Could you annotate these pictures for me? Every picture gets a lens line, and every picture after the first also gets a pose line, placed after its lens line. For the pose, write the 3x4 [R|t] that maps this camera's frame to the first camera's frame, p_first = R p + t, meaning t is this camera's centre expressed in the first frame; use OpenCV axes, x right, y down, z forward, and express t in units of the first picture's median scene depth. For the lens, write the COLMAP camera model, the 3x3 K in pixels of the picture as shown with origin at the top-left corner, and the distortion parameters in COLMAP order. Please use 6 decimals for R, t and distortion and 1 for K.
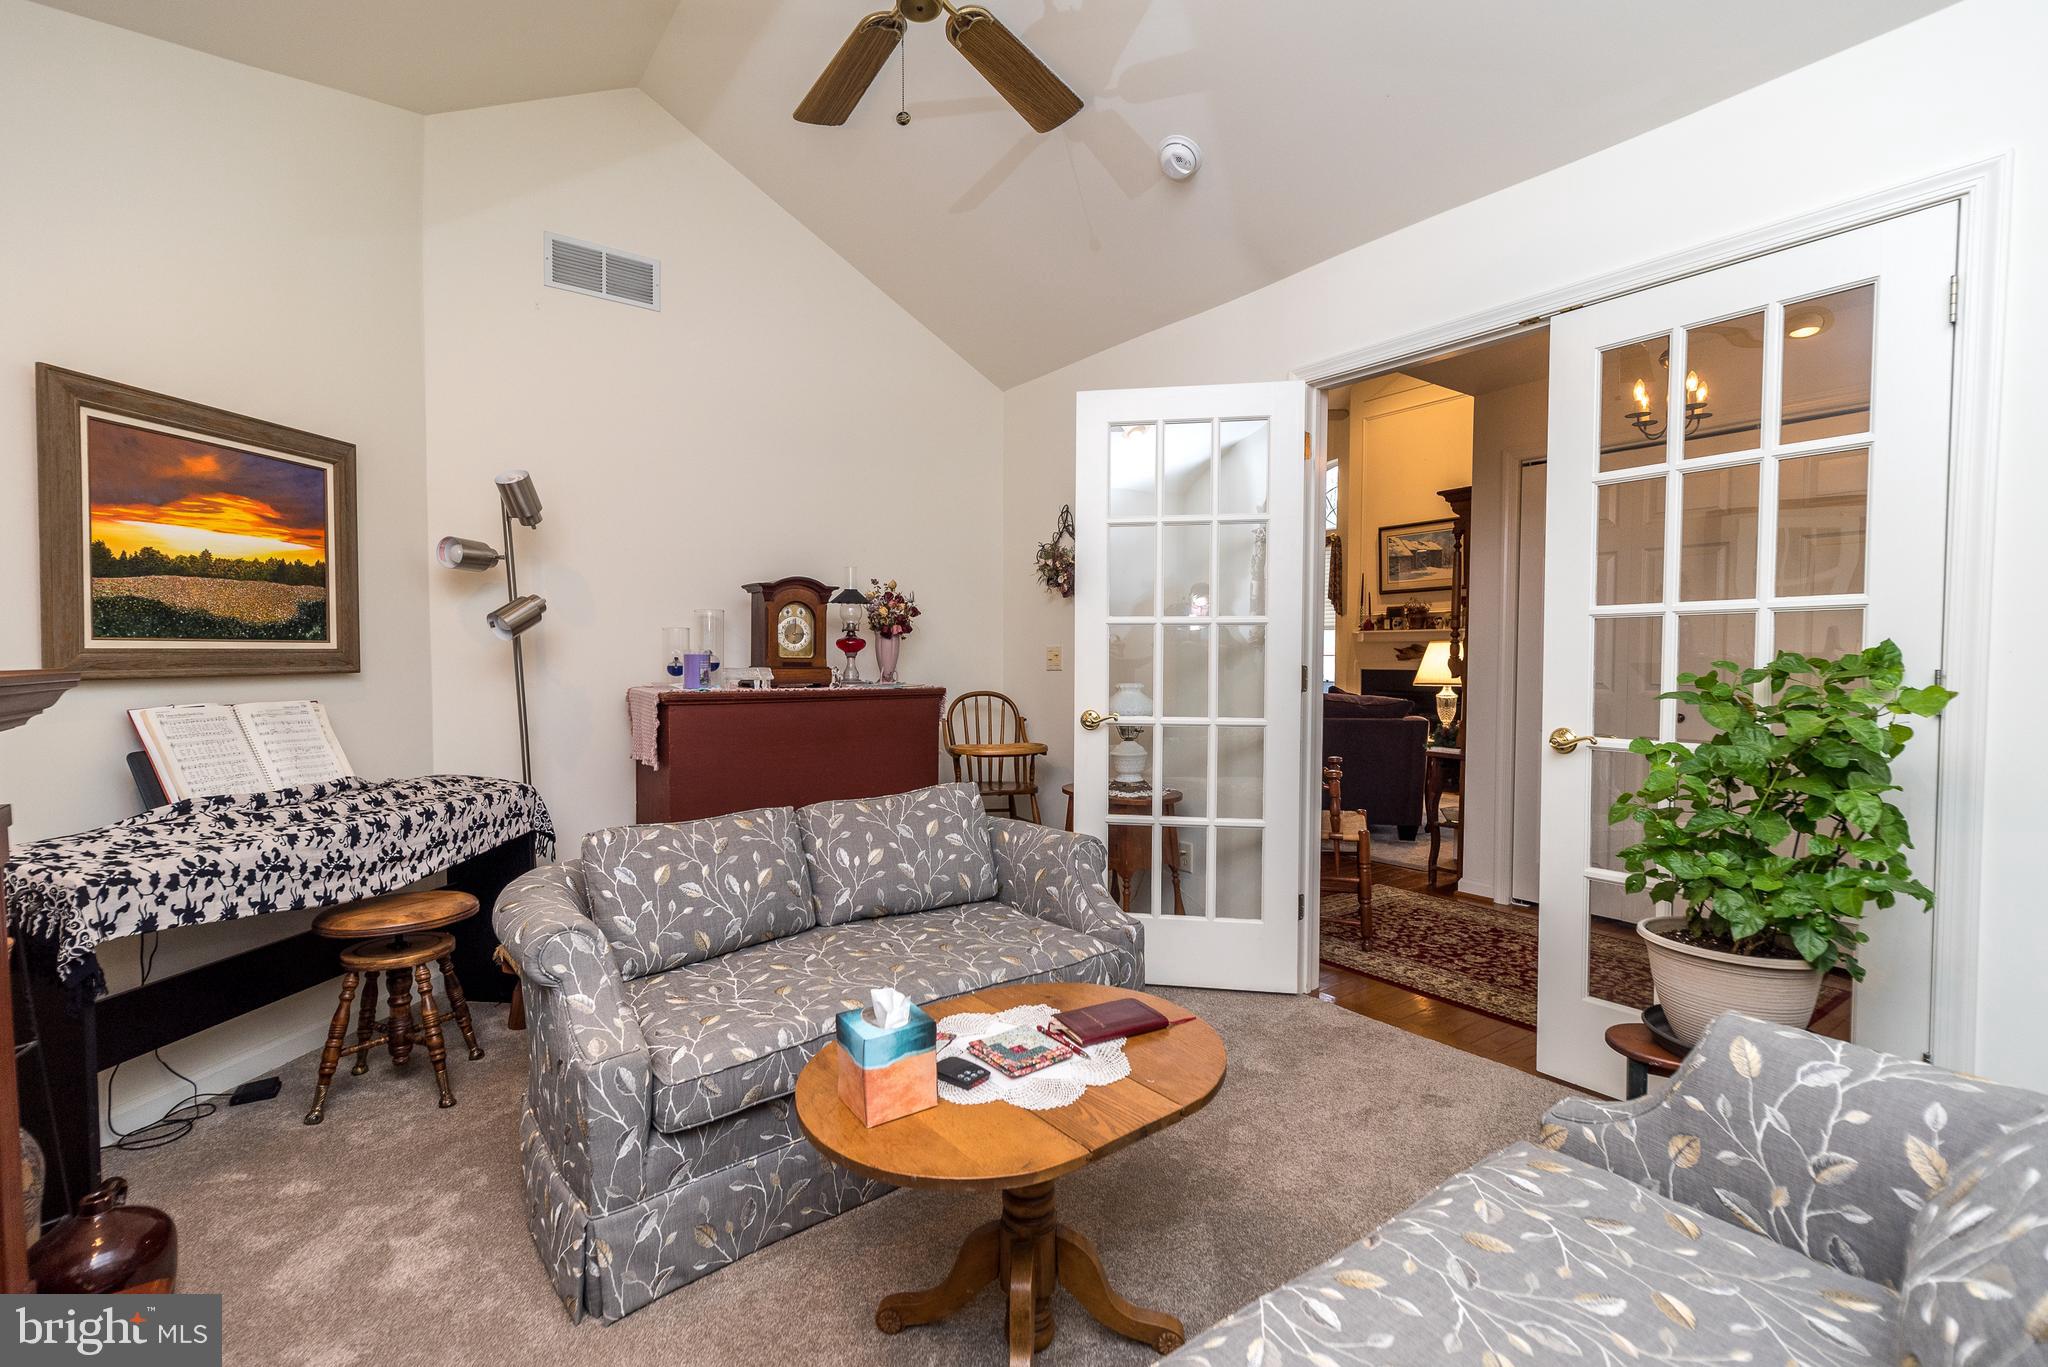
lens RADIAL K [[899.6, 0, 1029.0], [0, 899.6, 684.5], [0, 0, 1]] dist [0.006703, 0.000362]
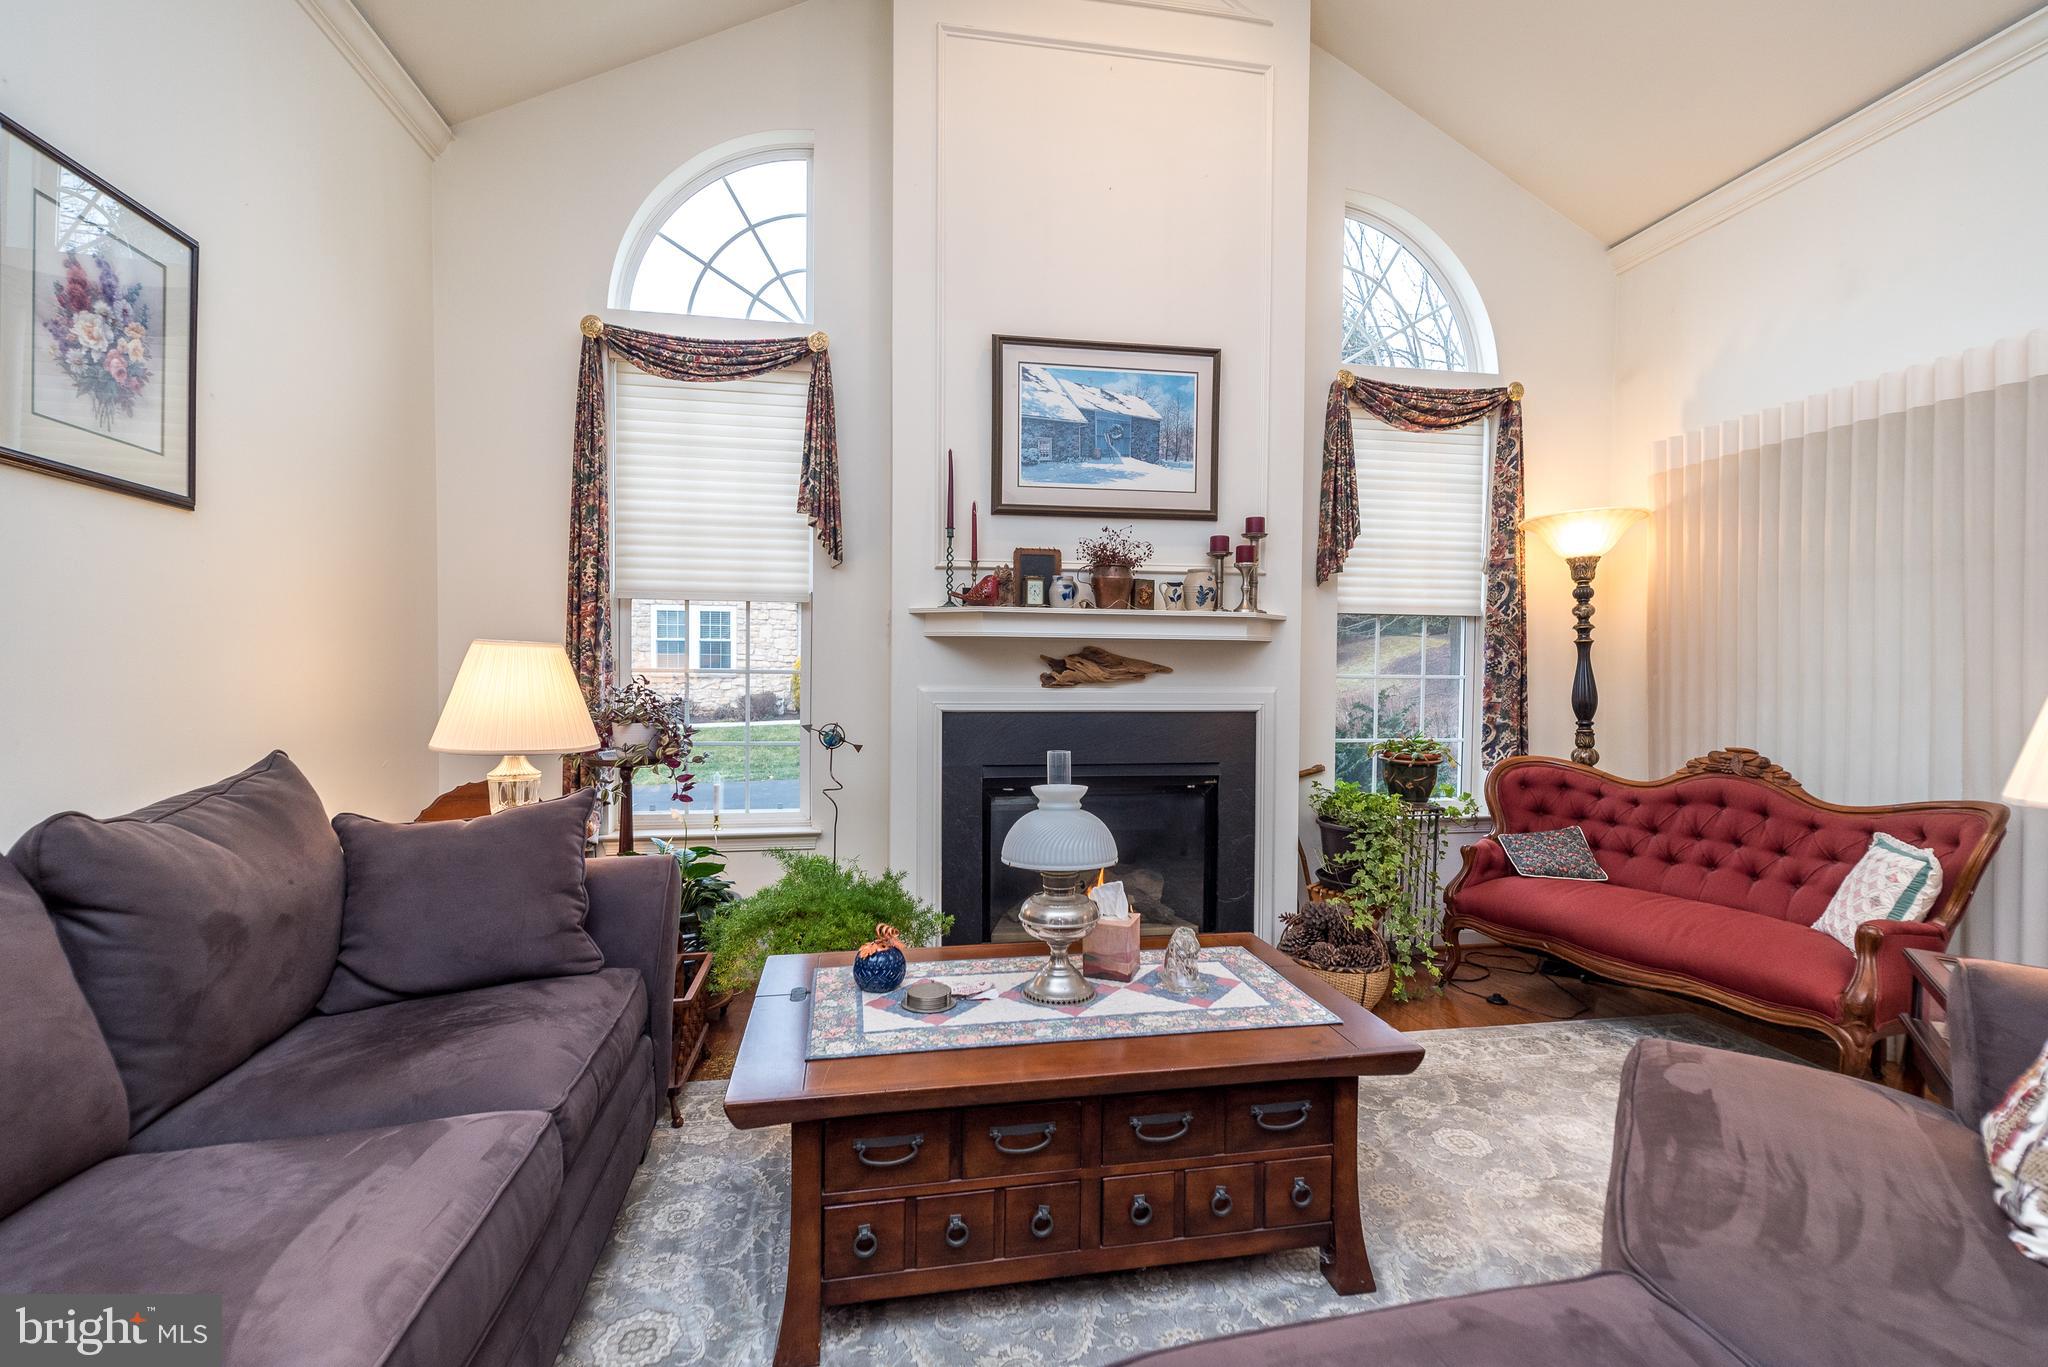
lens RADIAL K [[899.6, 0, 1029.0], [0, 899.6, 684.5], [0, 0, 1]] dist [0.006703, 0.000362]
pose [[0.450814, -0.015219, 0.892488, 0.059177], [0.019551, 0.999783, 0.007173, -0.031075], [-0.892404, 0.014216, 0.451014, 0.833255]]
